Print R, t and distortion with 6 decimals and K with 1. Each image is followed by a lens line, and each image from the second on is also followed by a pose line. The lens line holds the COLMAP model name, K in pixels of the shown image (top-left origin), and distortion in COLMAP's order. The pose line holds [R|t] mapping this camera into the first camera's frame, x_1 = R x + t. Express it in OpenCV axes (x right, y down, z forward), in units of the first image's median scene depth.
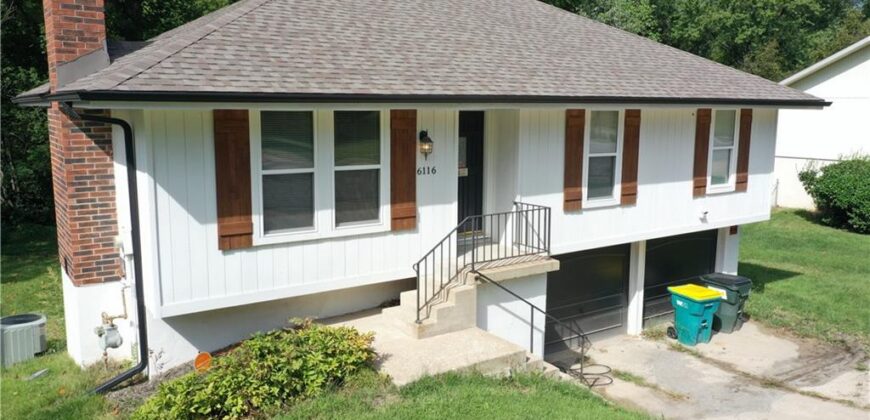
lens RADIAL K [[690.8, 0, 432.5], [0, 690.8, 307.5], [0, 0, 1]] dist [0.009351, 0.004391]
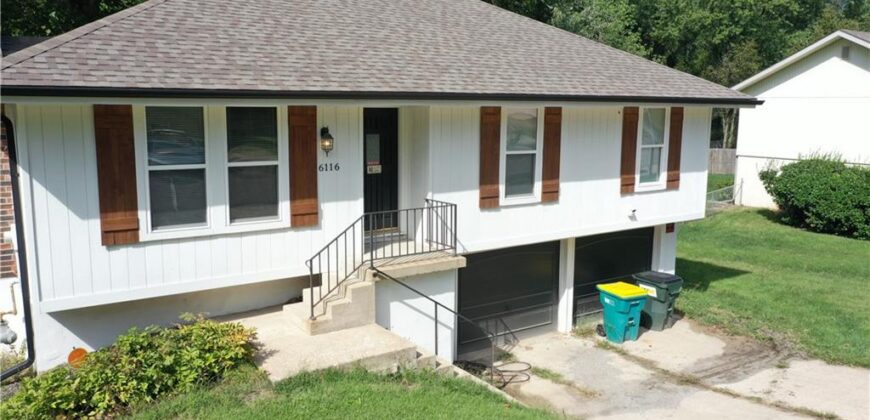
lens RADIAL K [[691.9, 0, 438.7], [0, 691.9, 307.6], [0, 0, 1]] dist [0.007241, 0.003848]
pose [[0.999988, 0.001157, 0.004660, 0.133262], [-0.001160, 0.999999, 0.000714, 0.003785], [-0.004659, -0.000719, 0.999989, -0.001963]]
